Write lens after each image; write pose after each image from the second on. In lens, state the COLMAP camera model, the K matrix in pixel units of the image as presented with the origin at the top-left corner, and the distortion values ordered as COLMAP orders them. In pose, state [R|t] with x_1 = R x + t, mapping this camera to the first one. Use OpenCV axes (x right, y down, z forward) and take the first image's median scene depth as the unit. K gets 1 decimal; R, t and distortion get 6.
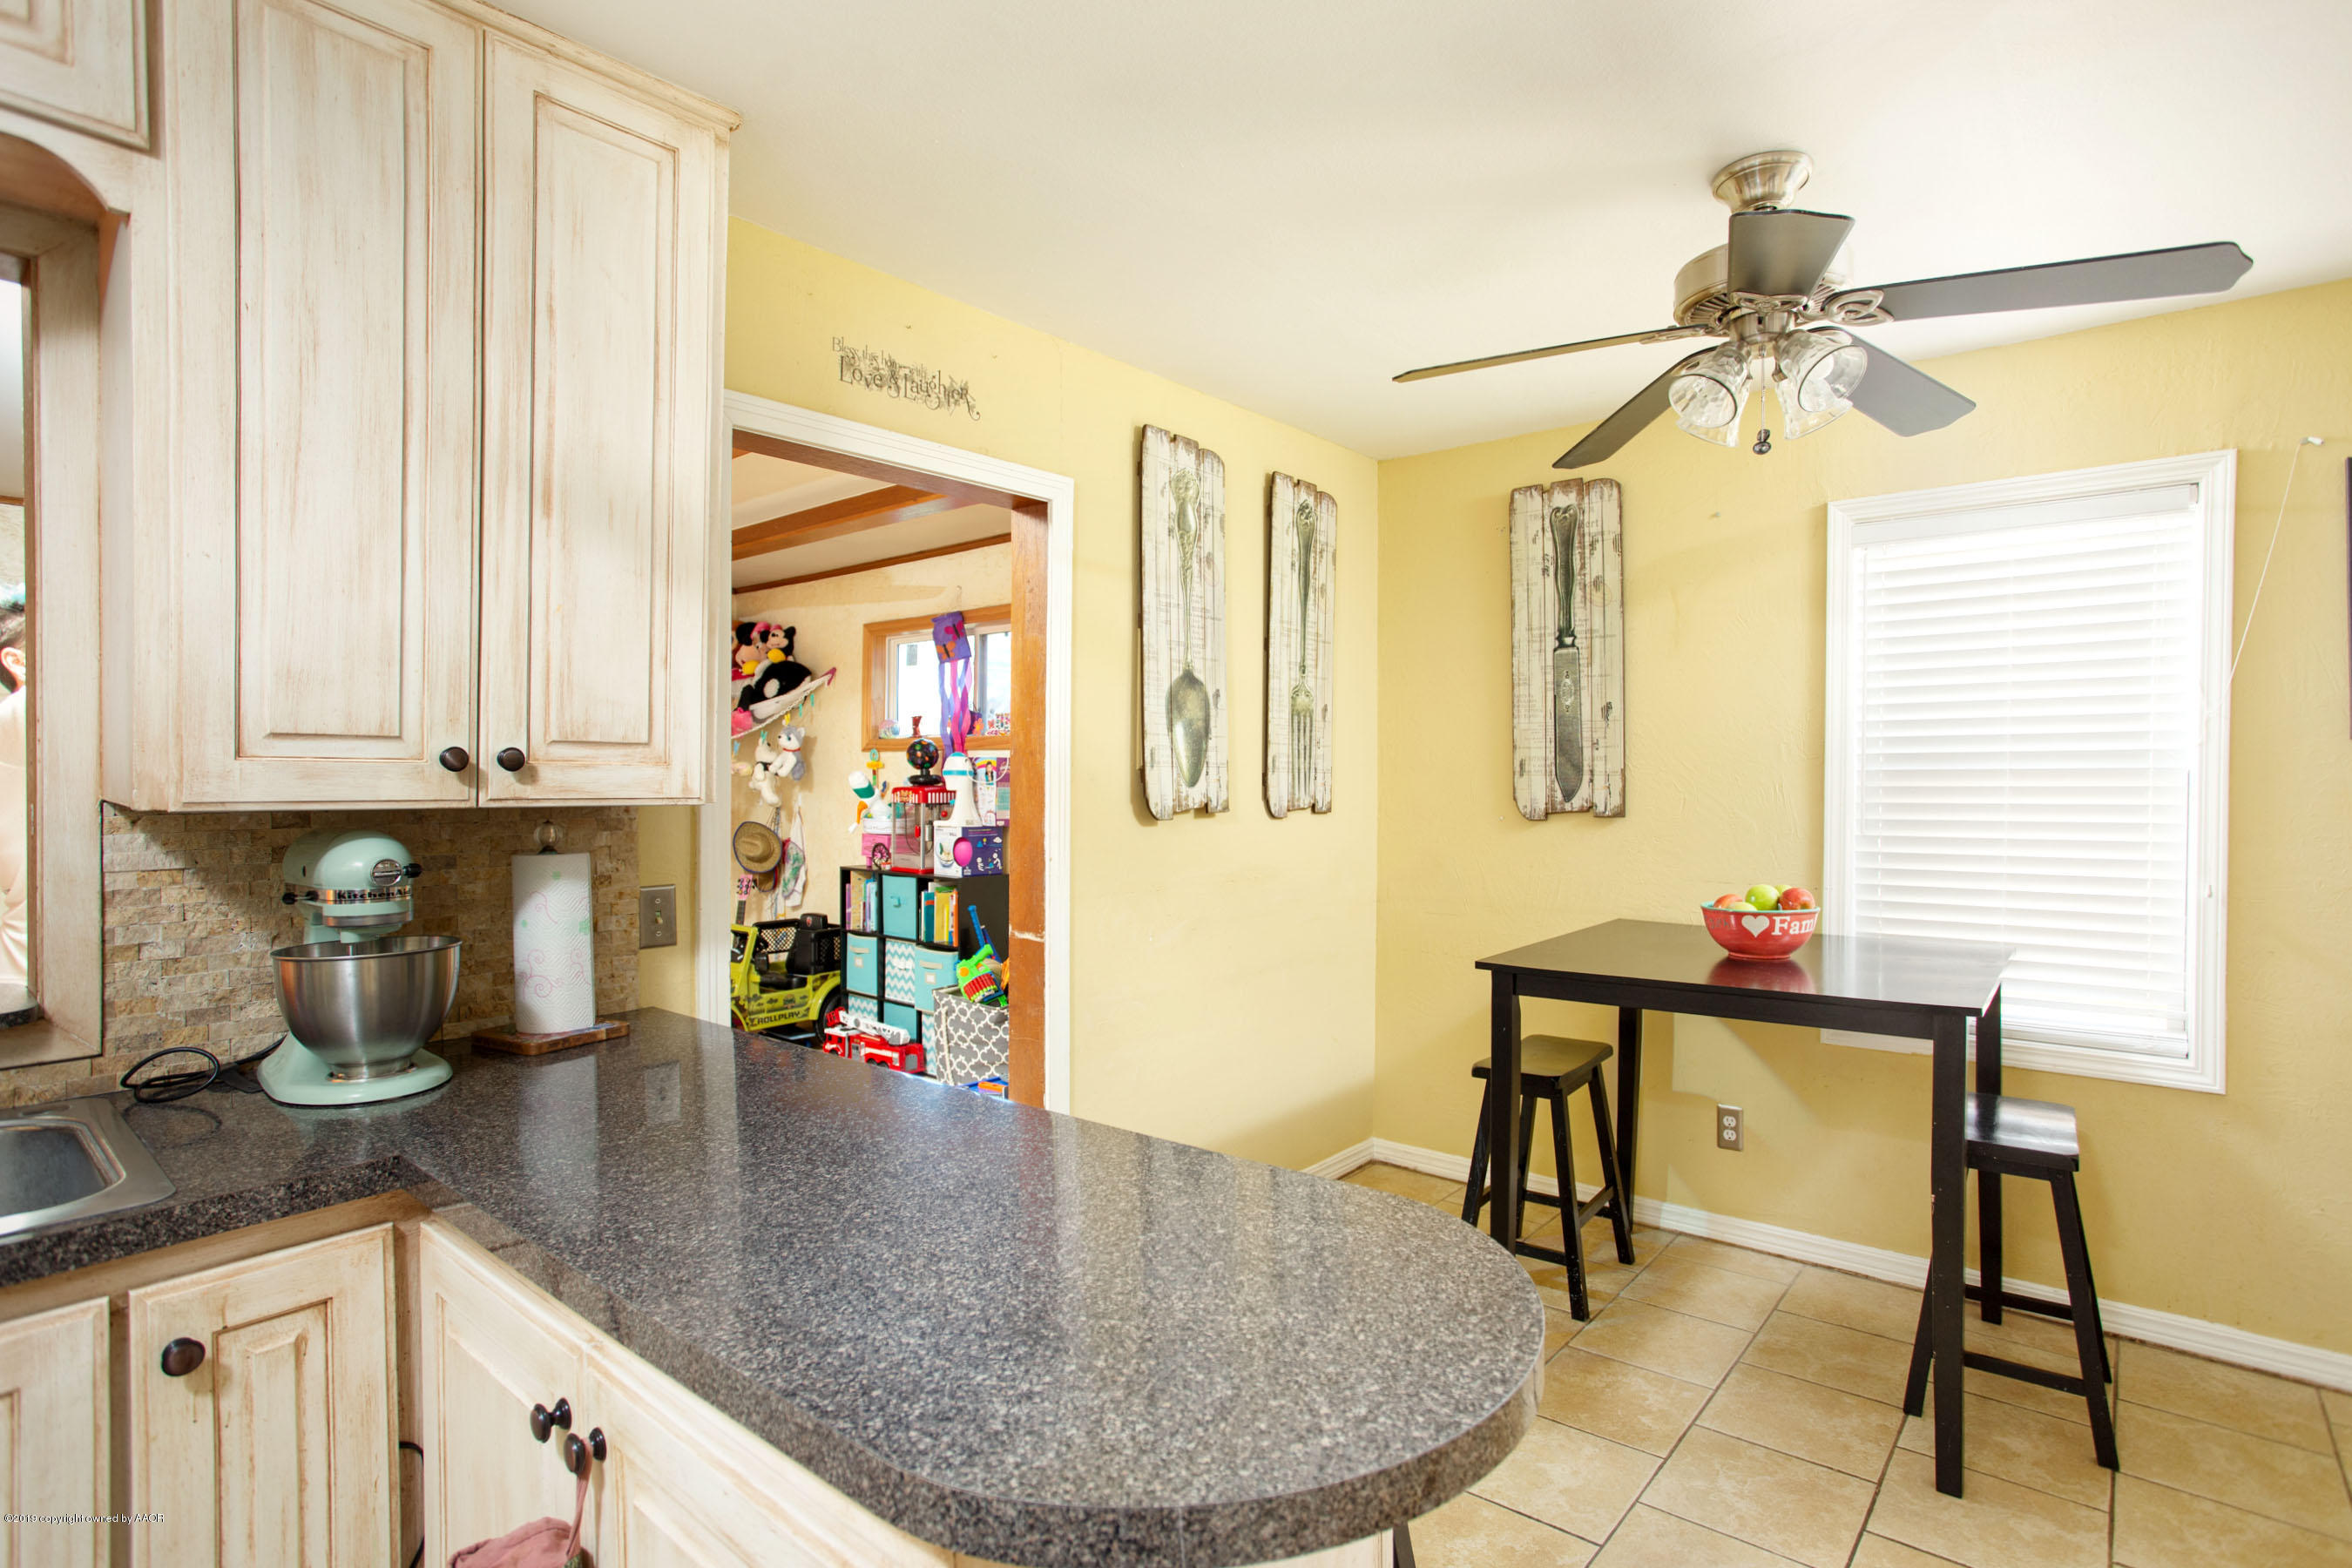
lens RADIAL K [[1146.2, 0, 1132.1], [0, 1146.2, 768.2], [0, 0, 1]] dist [-0.002990, 0.001641]
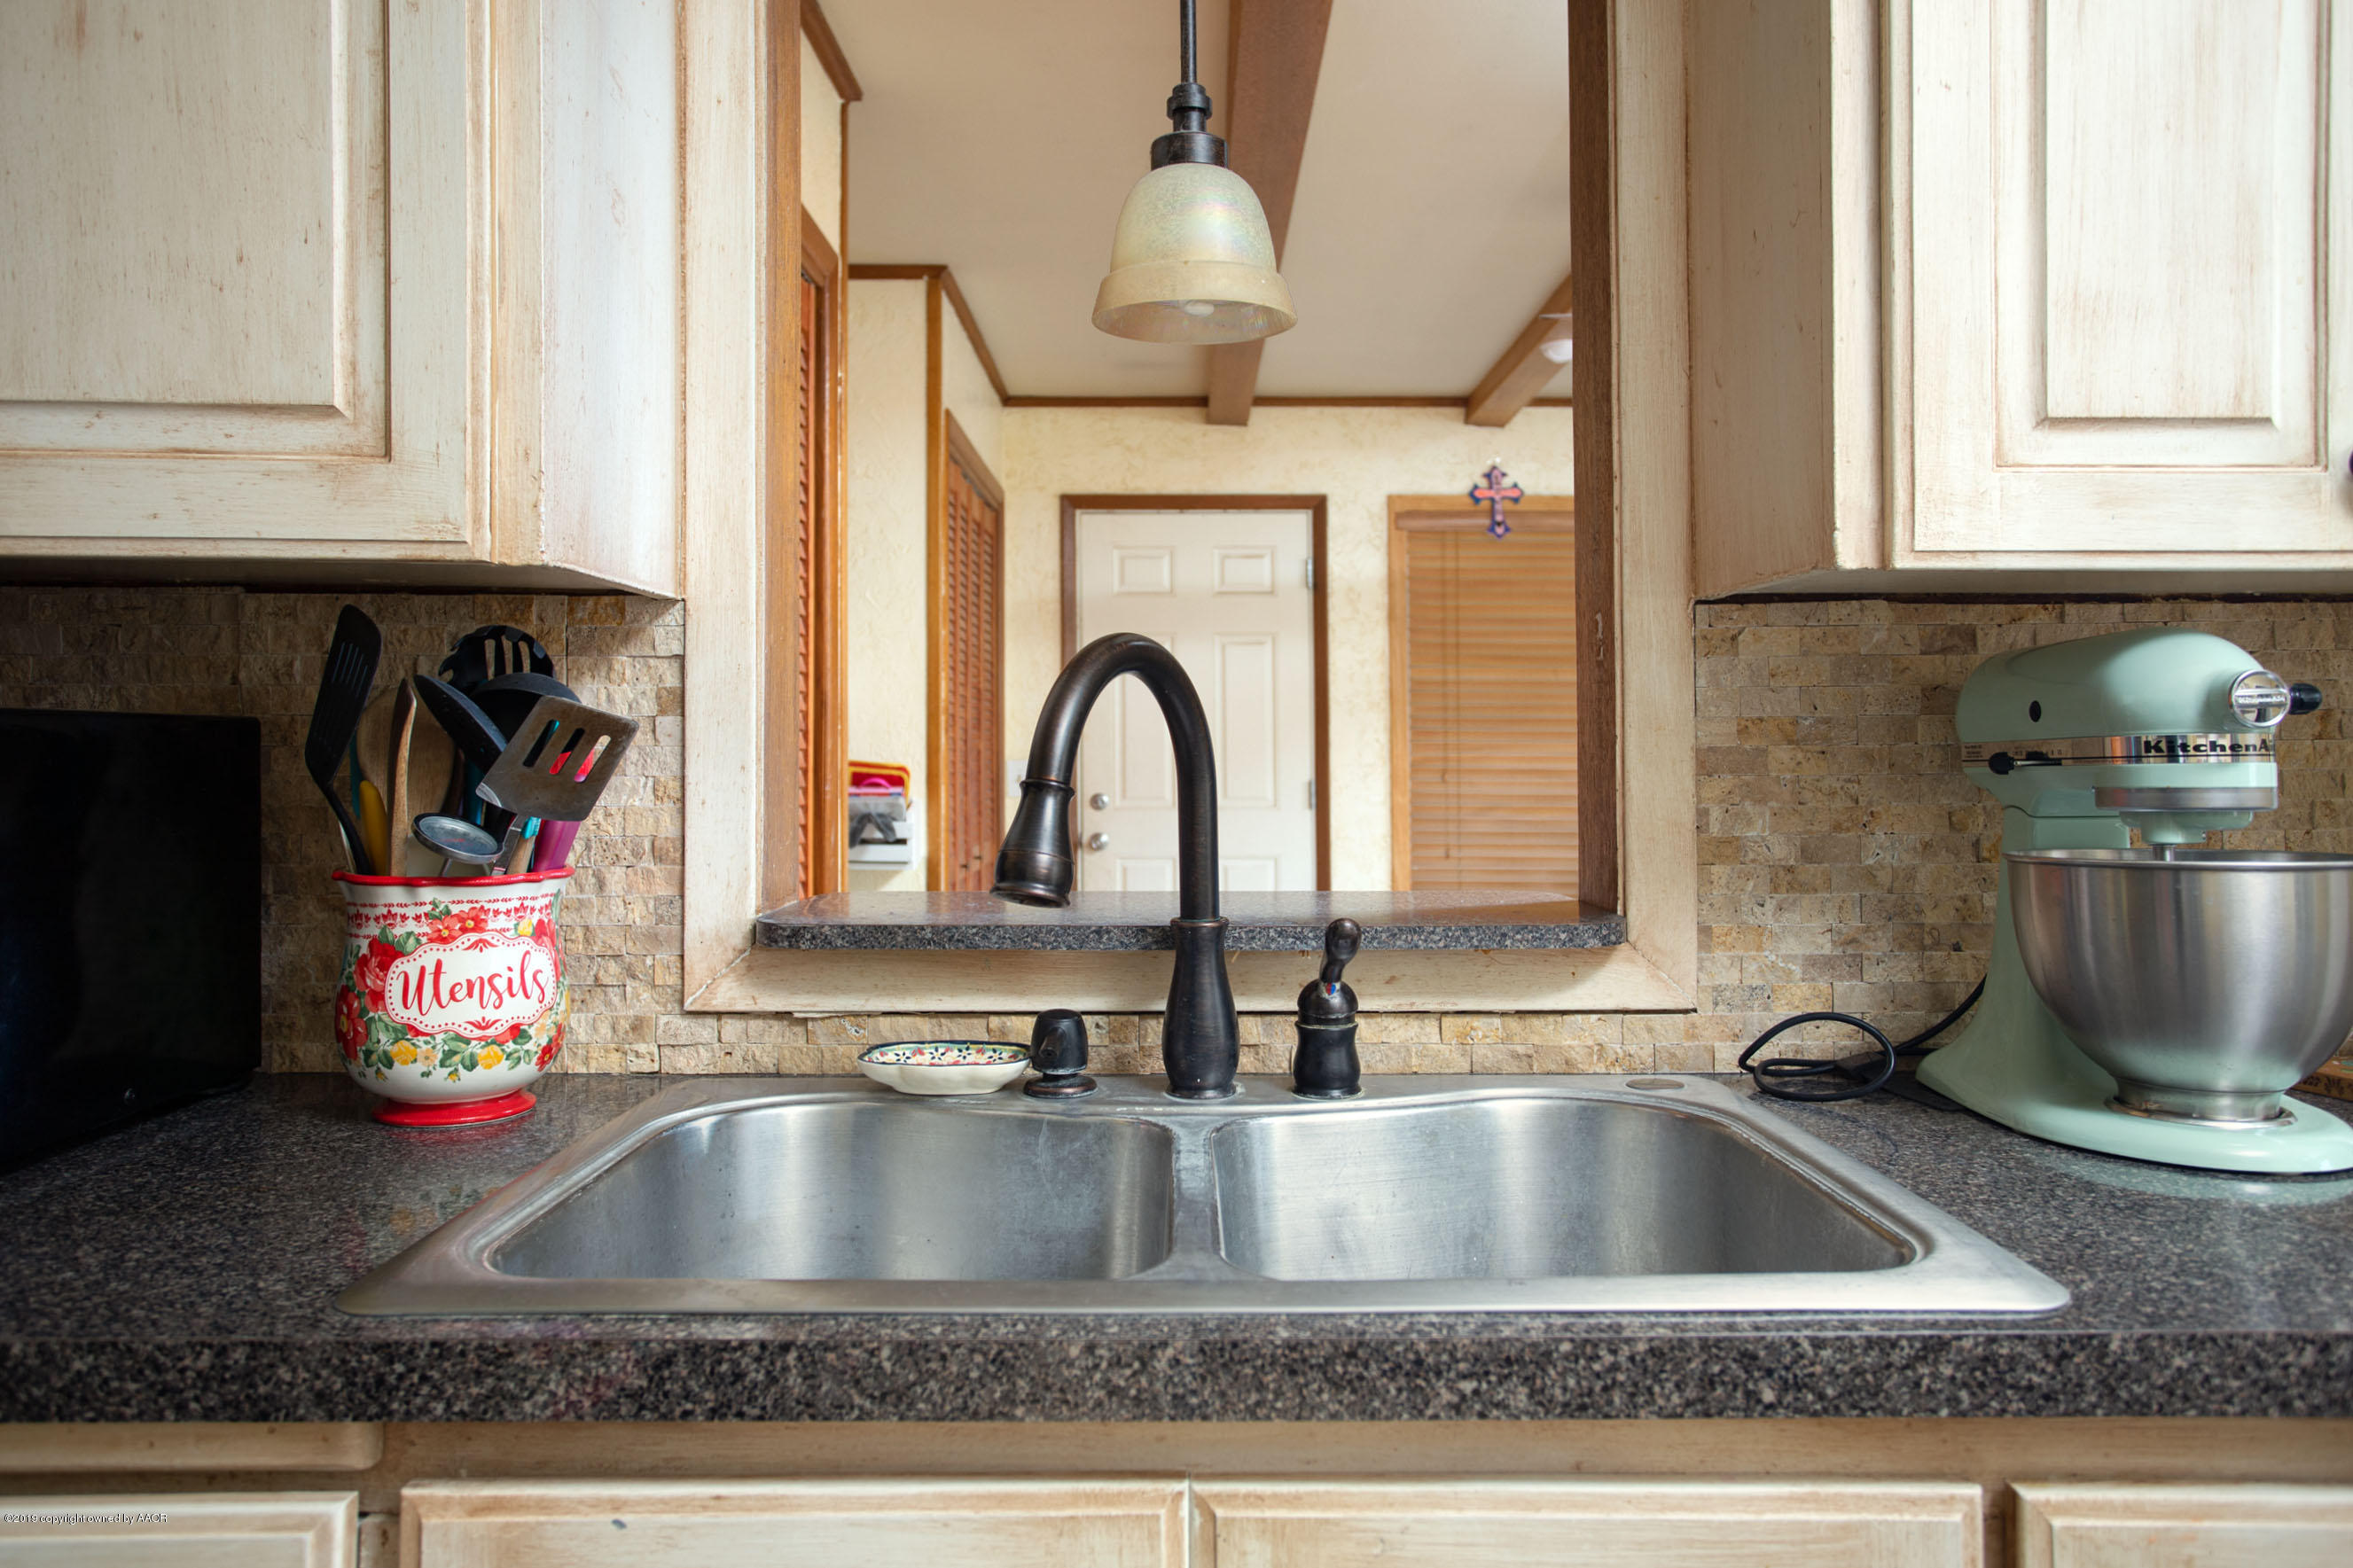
lens RADIAL K [[1600.2, 0, 1214.0], [0, 1600.2, 733.6], [0, 0, 1]] dist [0.057032, 0.004769]
pose [[0.684635, -0.013102, -0.728768, -0.281086], [0.012301, 0.999904, -0.006420, 0.065297], [0.728782, -0.004569, 0.684730, 0.131136]]
